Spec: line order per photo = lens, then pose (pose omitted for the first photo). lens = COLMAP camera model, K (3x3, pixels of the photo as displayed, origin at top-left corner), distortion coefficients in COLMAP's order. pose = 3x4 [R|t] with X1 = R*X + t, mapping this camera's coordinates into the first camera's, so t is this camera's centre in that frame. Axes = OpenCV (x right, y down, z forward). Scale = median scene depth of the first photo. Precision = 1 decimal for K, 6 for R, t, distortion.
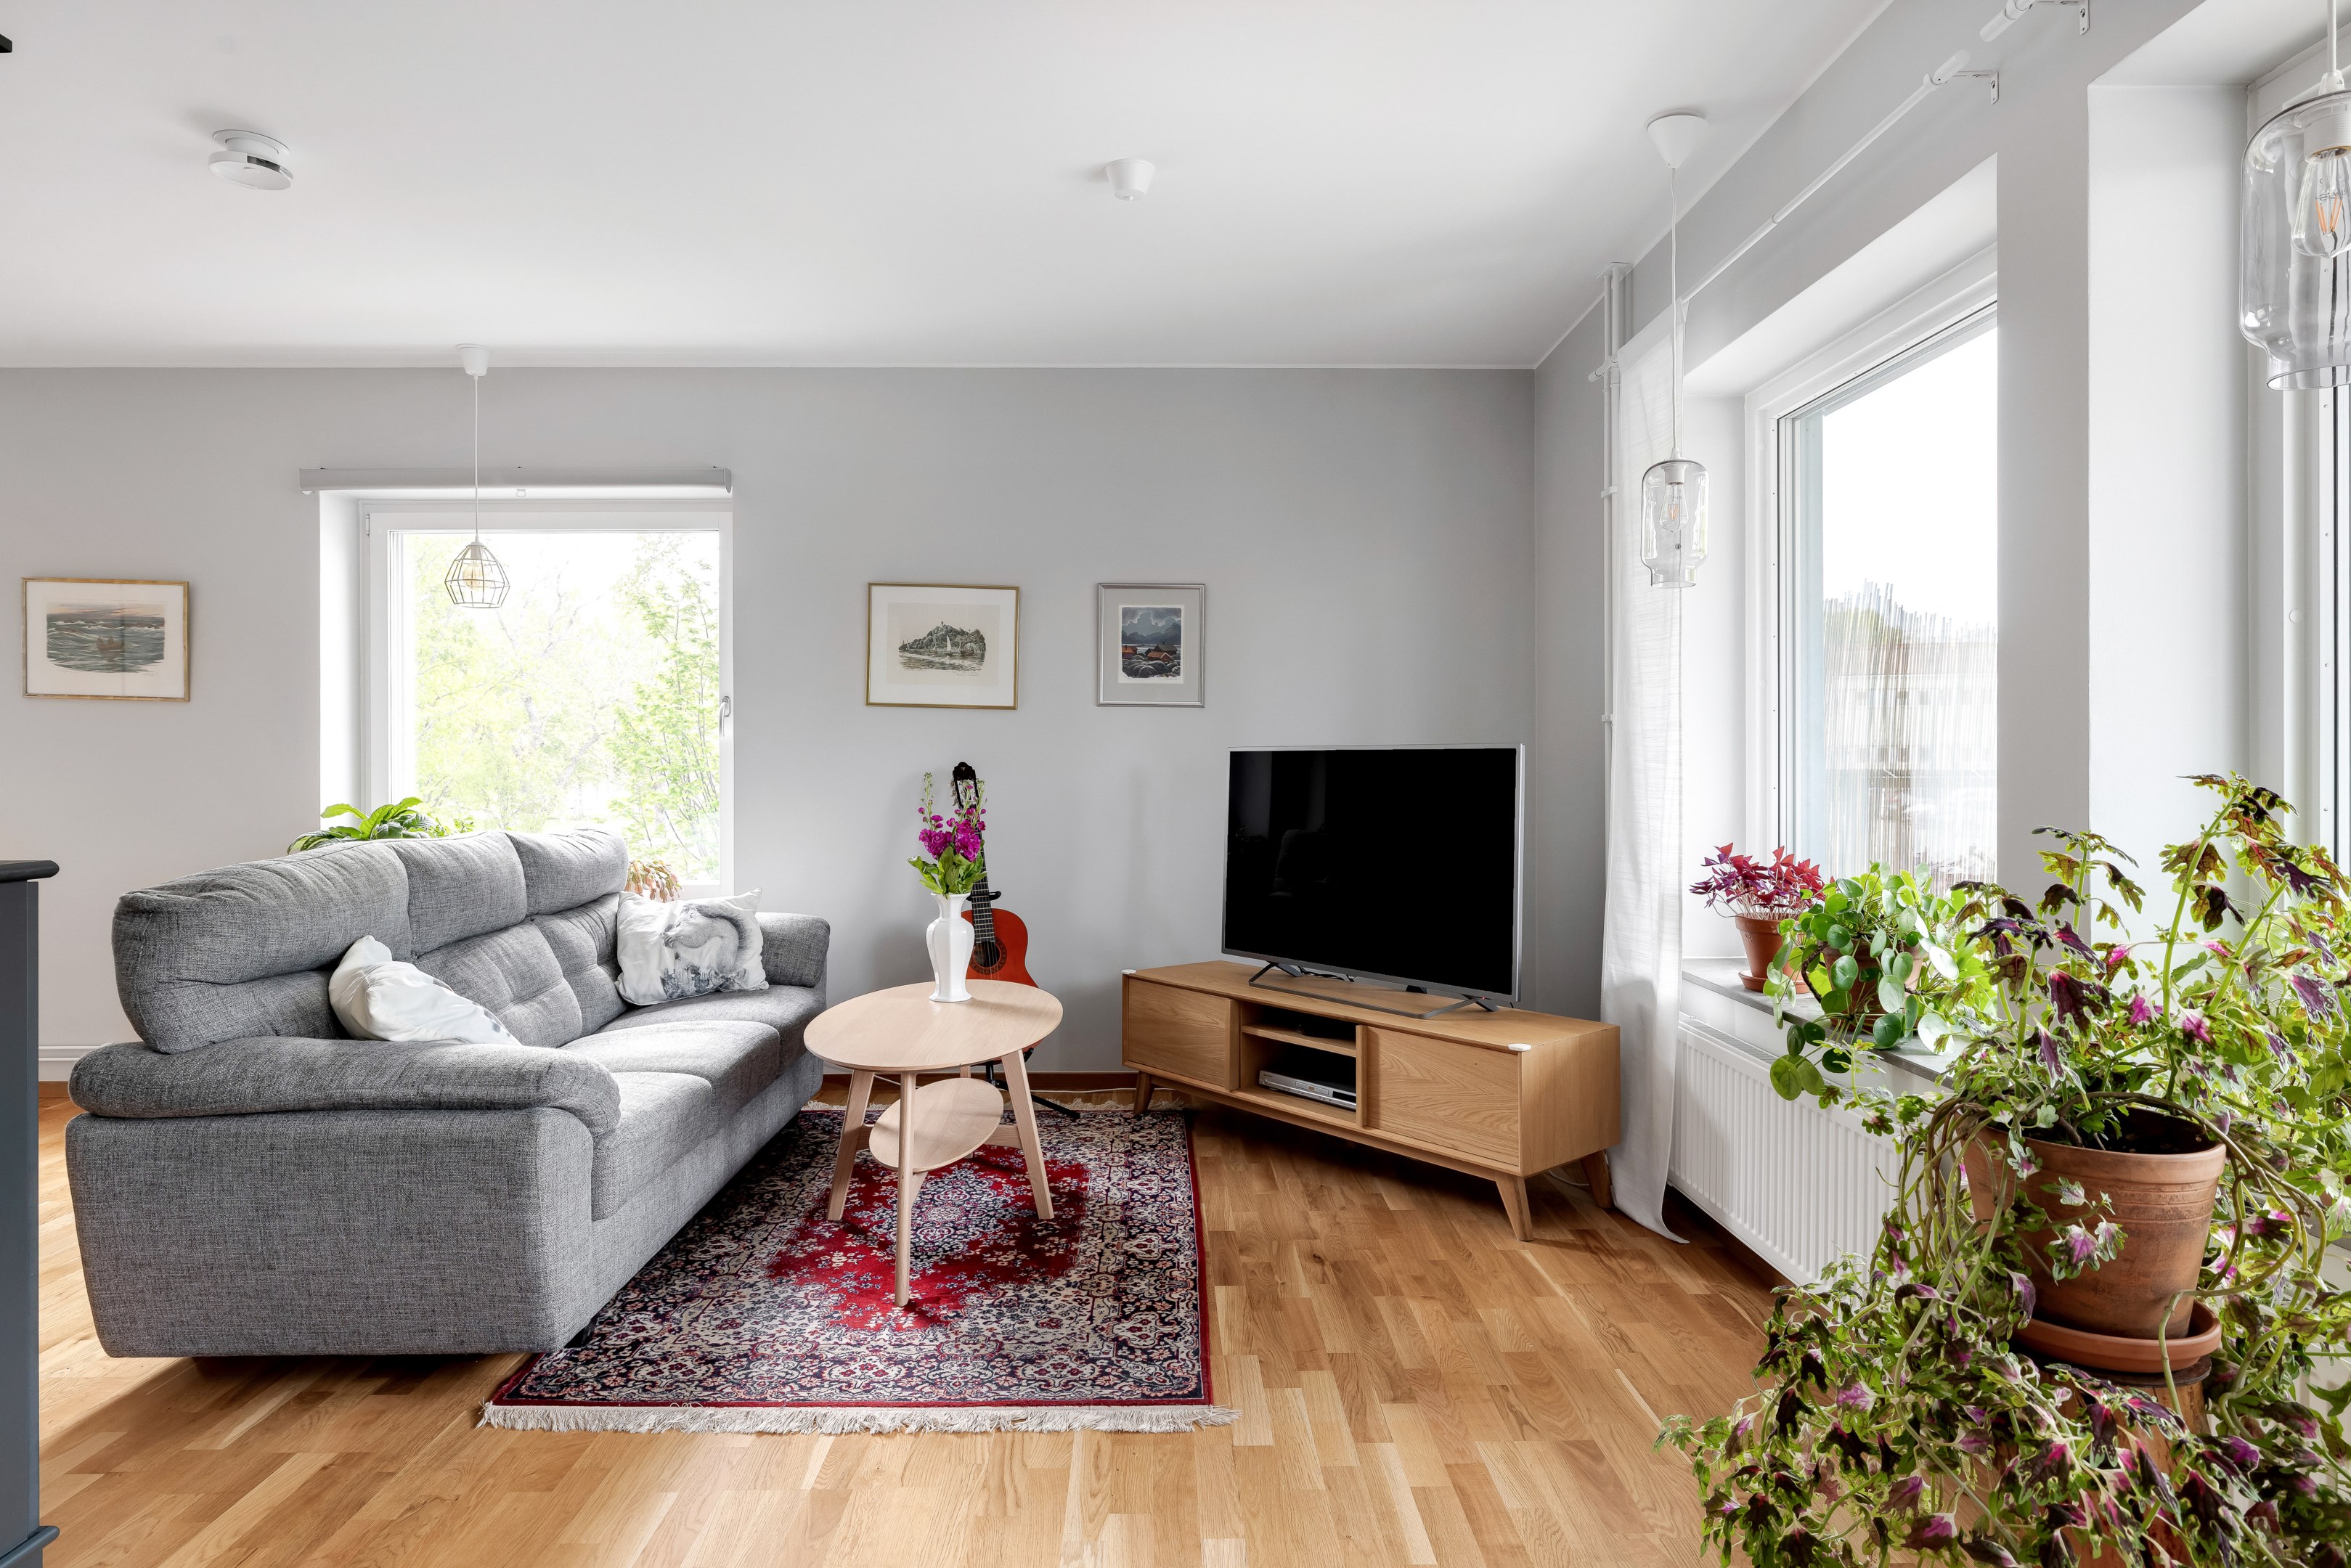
lens RADIAL K [[1336.0, 0, 1167.6], [0, 1336.0, 761.7], [0, 0, 1]] dist [0.000530, -0.000847]
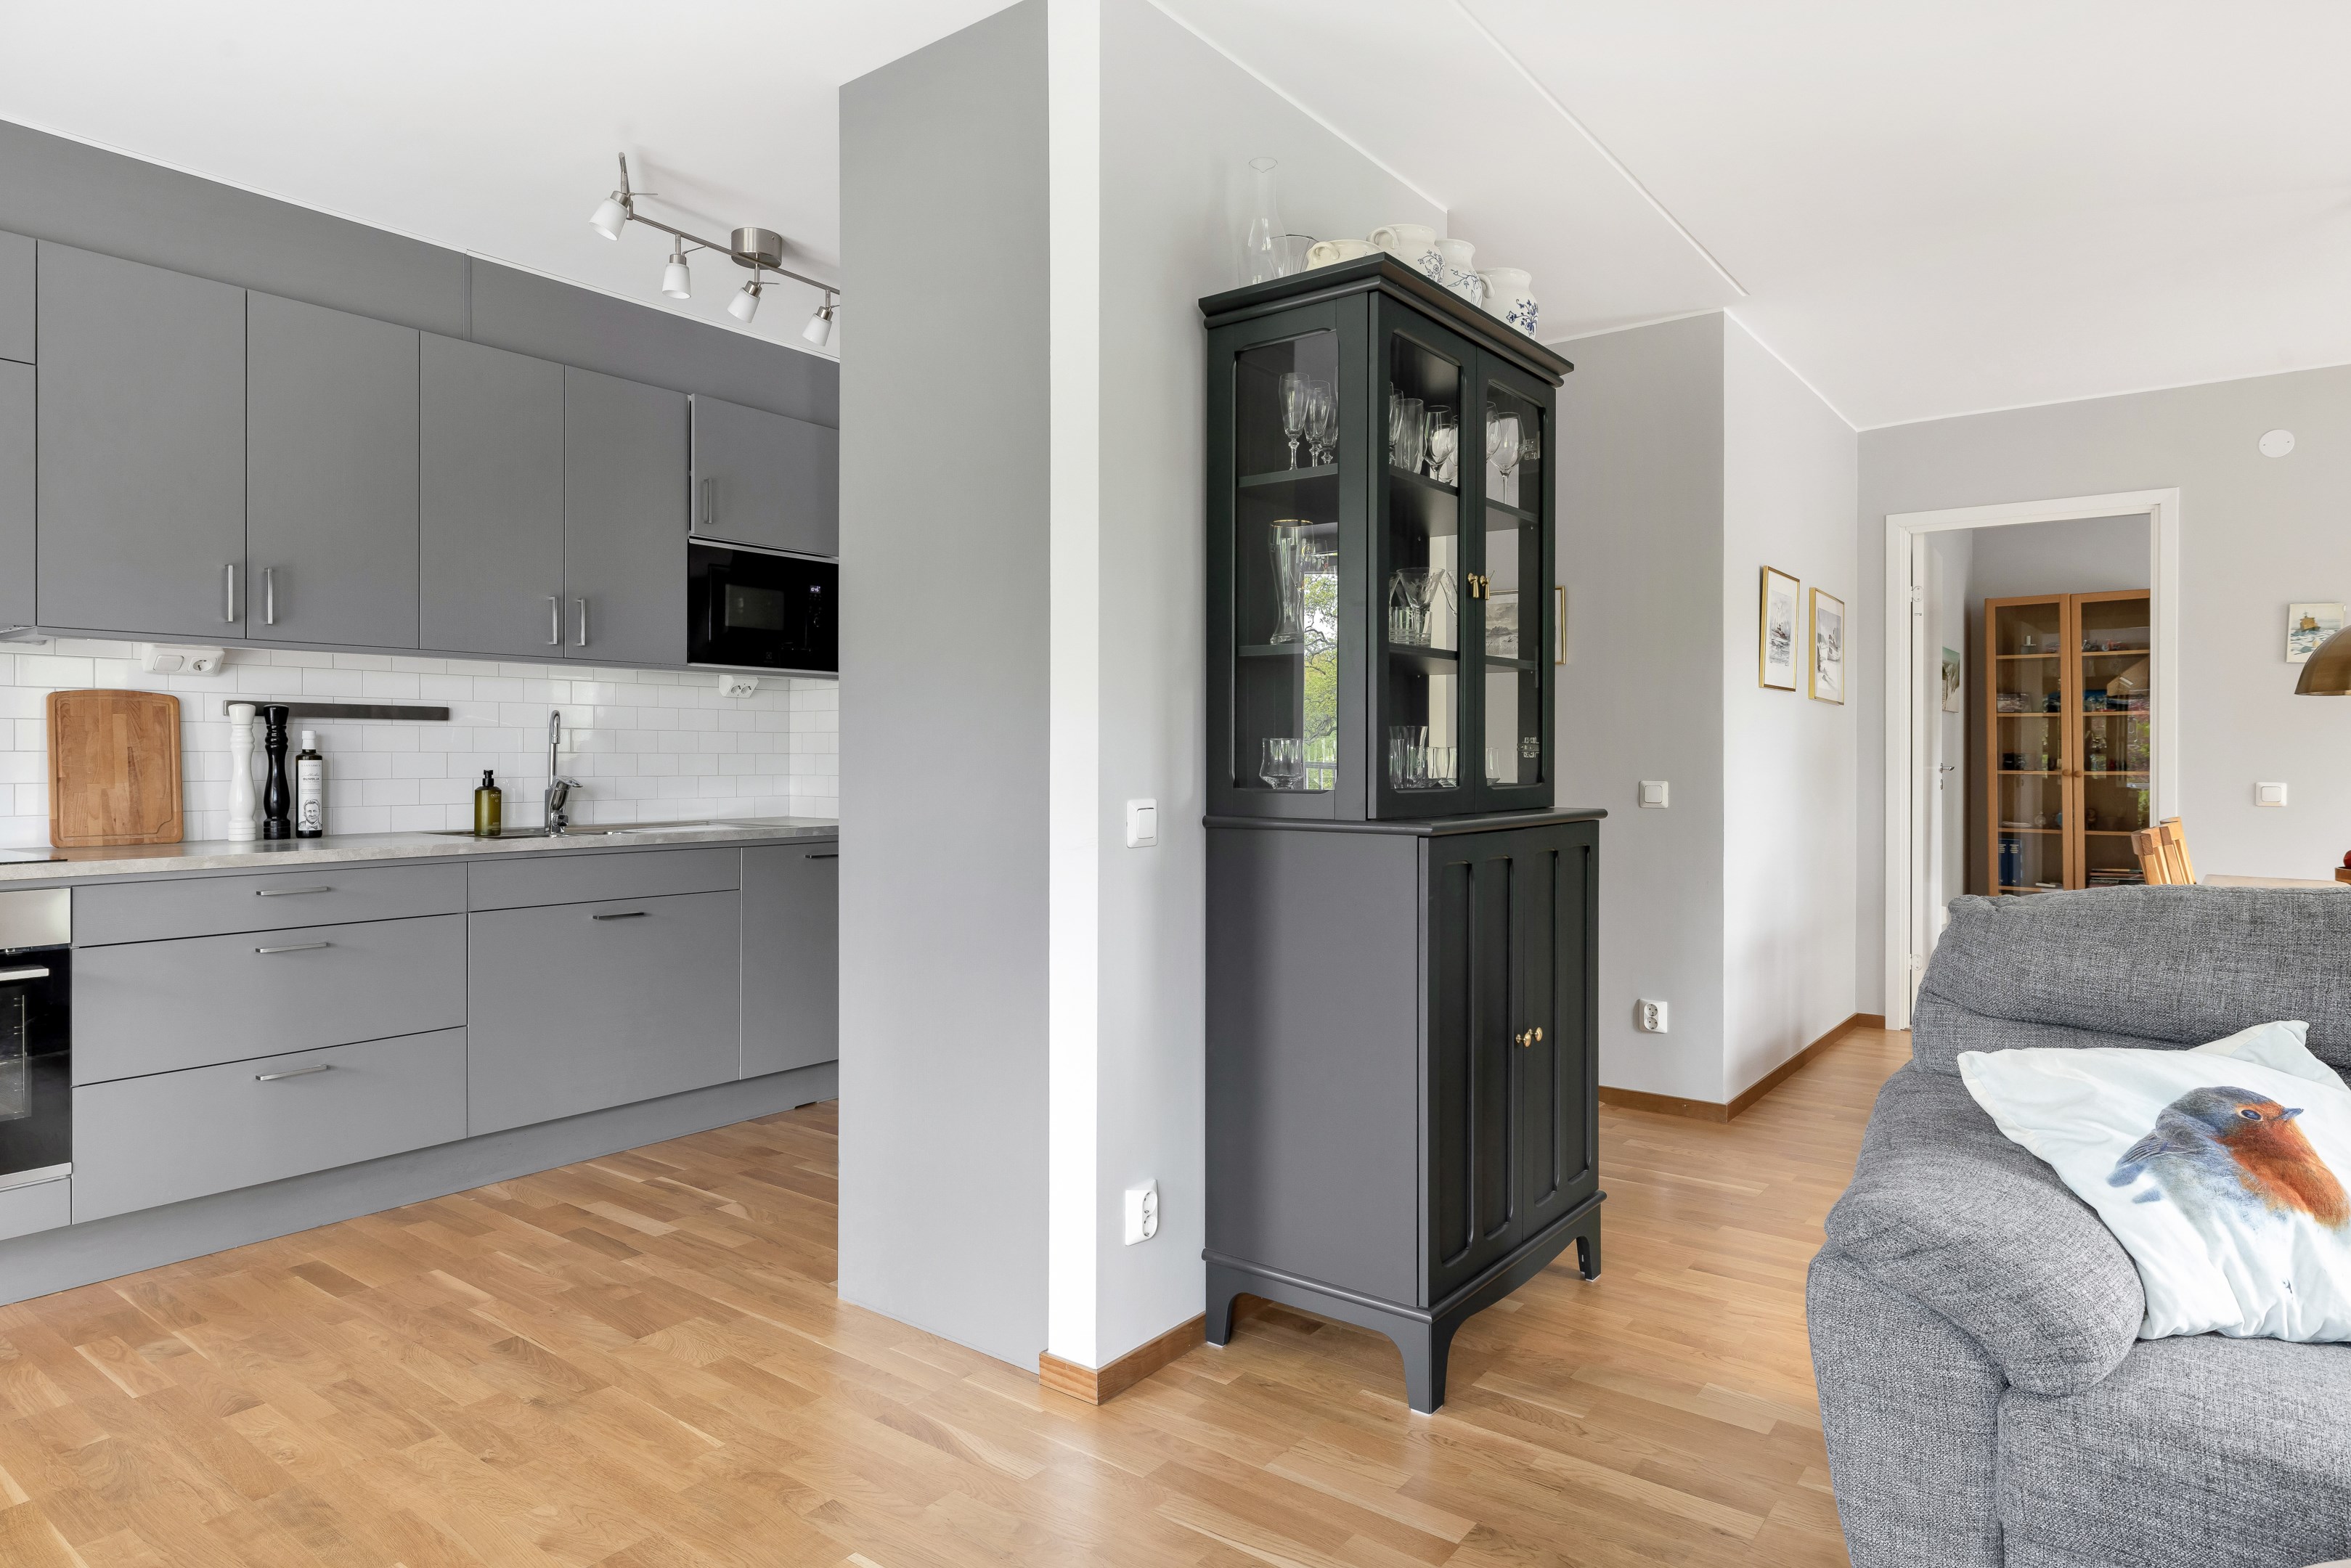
lens RADIAL K [[1353.0, 0, 1174.9], [0, 1353.0, 754.2], [0, 0, 1]] dist [0.000702, 0.000523]
pose [[-0.610519, 0.002199, -0.791998, 0.205848], [0.001745, 0.999997, 0.001431, 0.000047], [0.791999, -0.000509, -0.610522, 0.811738]]
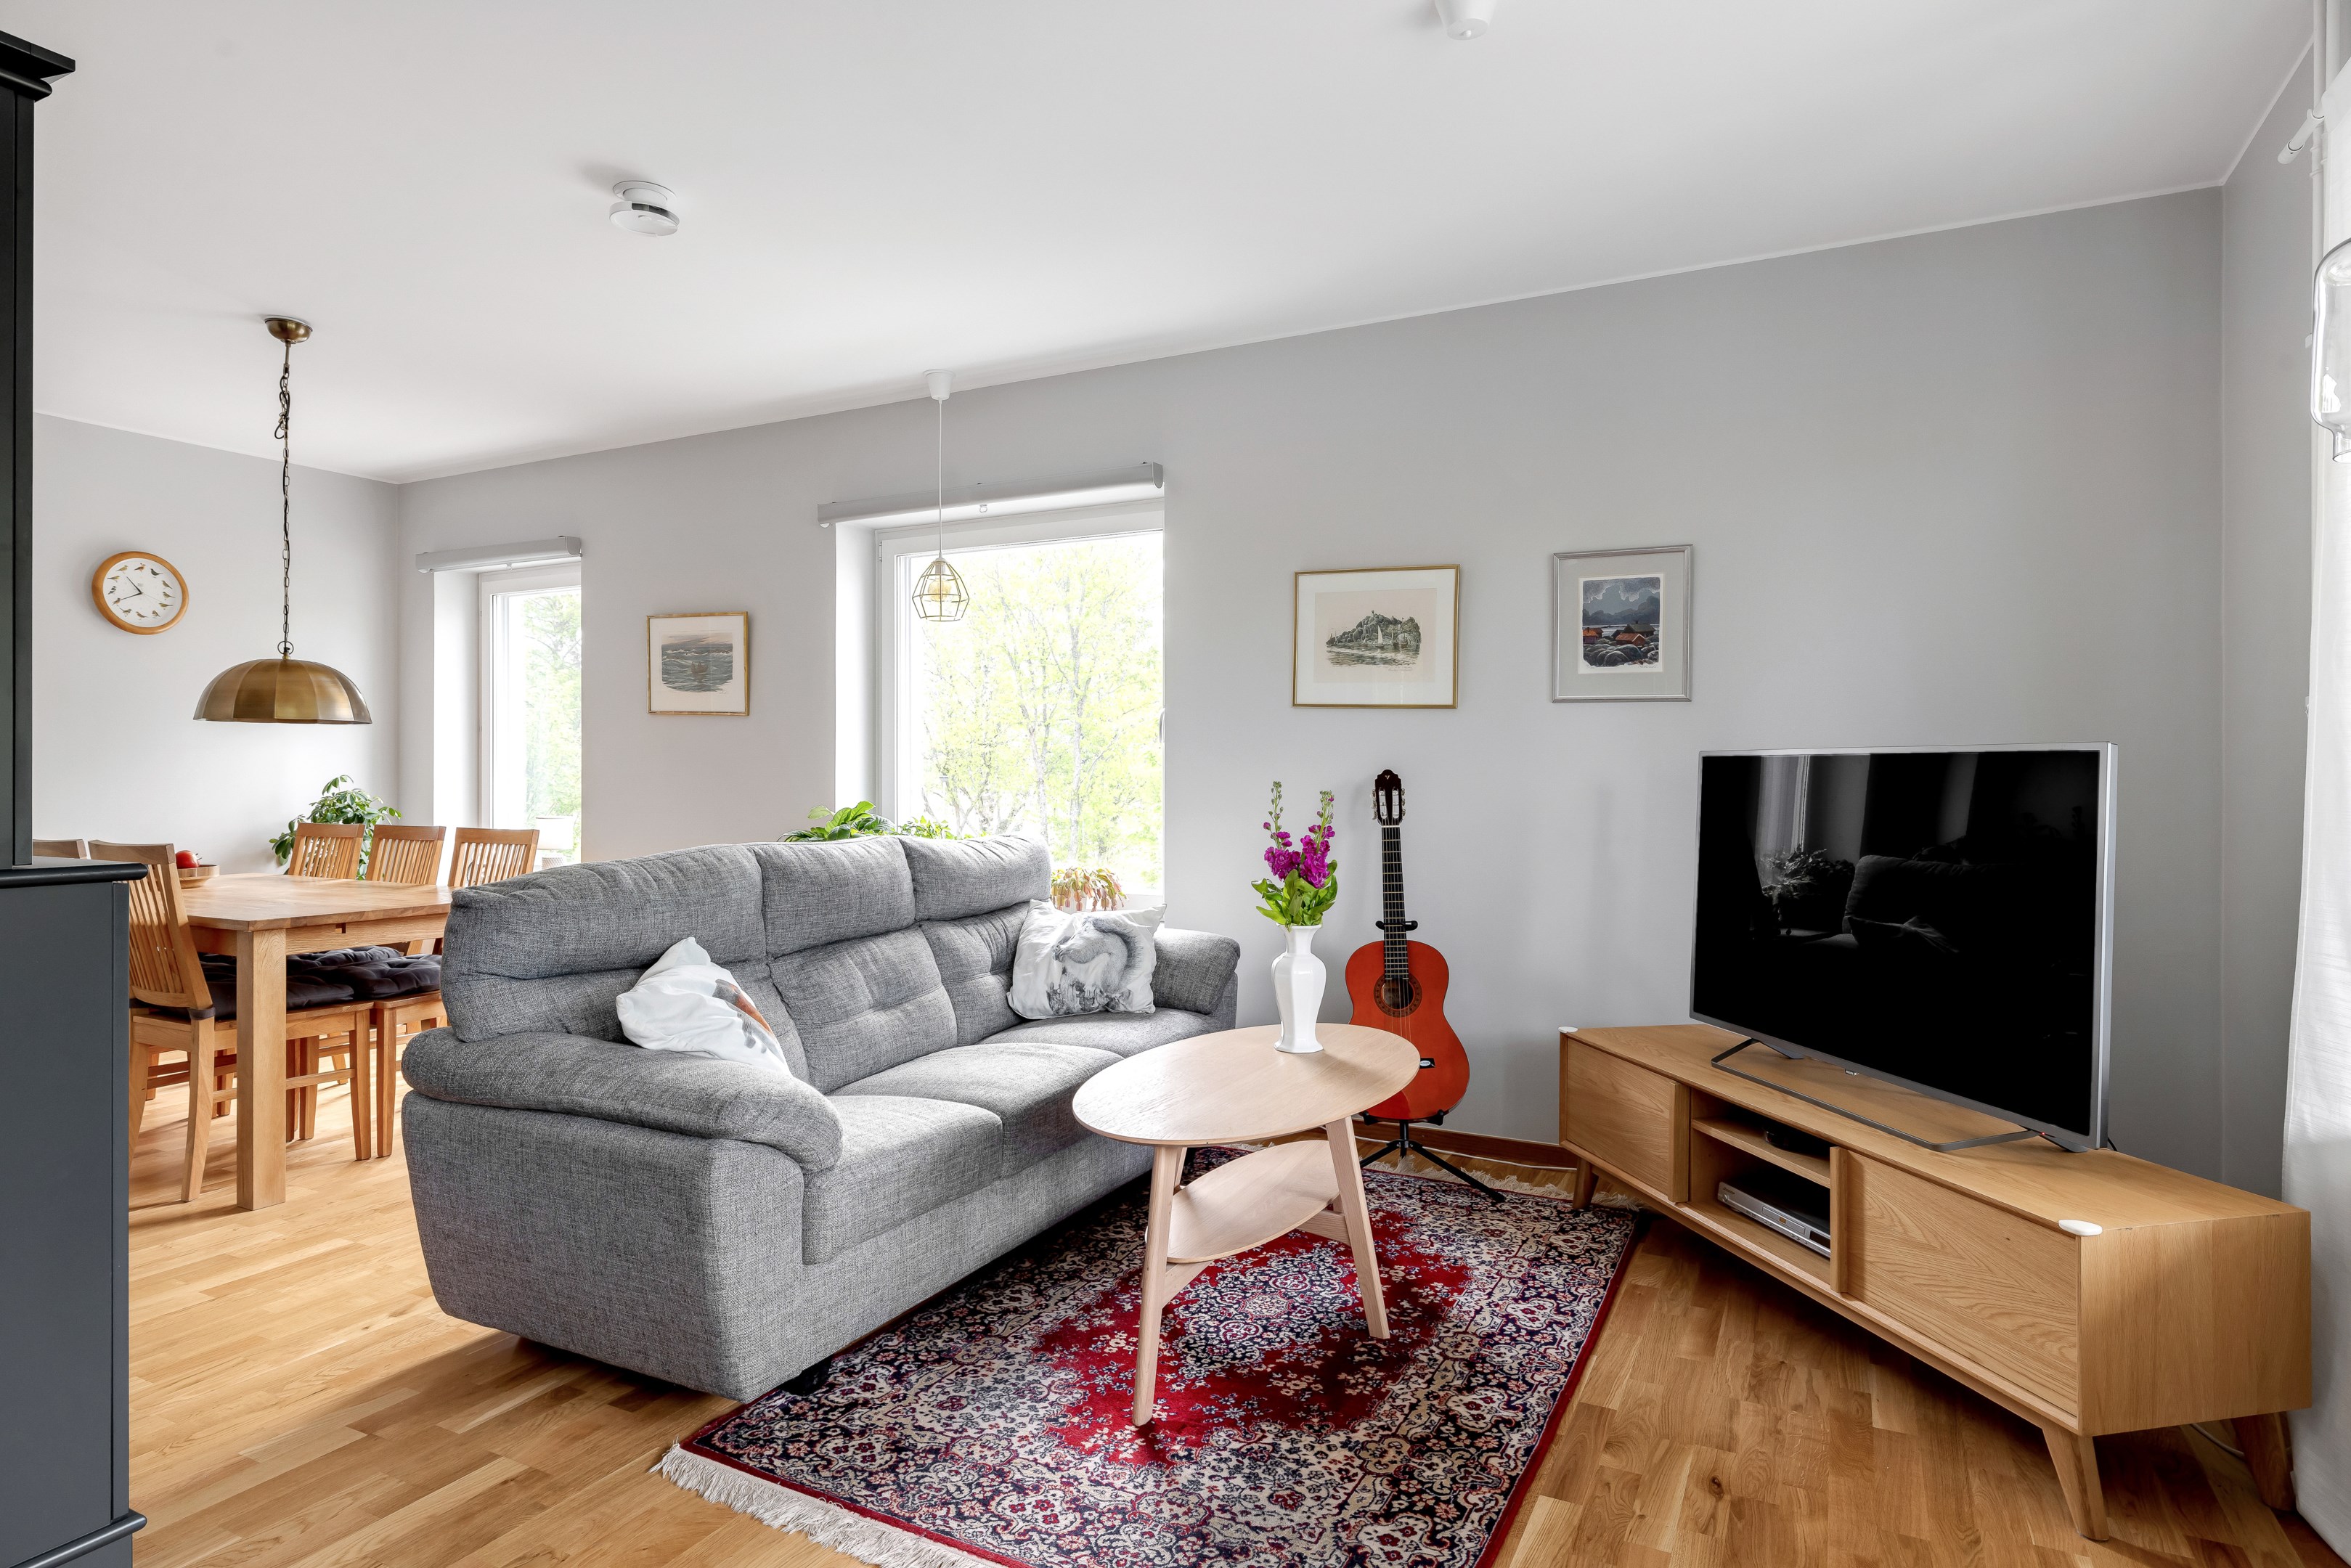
lens RADIAL K [[1301.1, 0, 1165.4], [0, 1301.1, 768.7], [0, 0, 1]] dist [-0.001641, 0.001209]
pose [[0.882063, 0.002156, -0.471127, 0.160794], [-0.002358, 0.999997, 0.000162, -0.000044], [0.471126, 0.000968, 0.882066, 0.244055]]
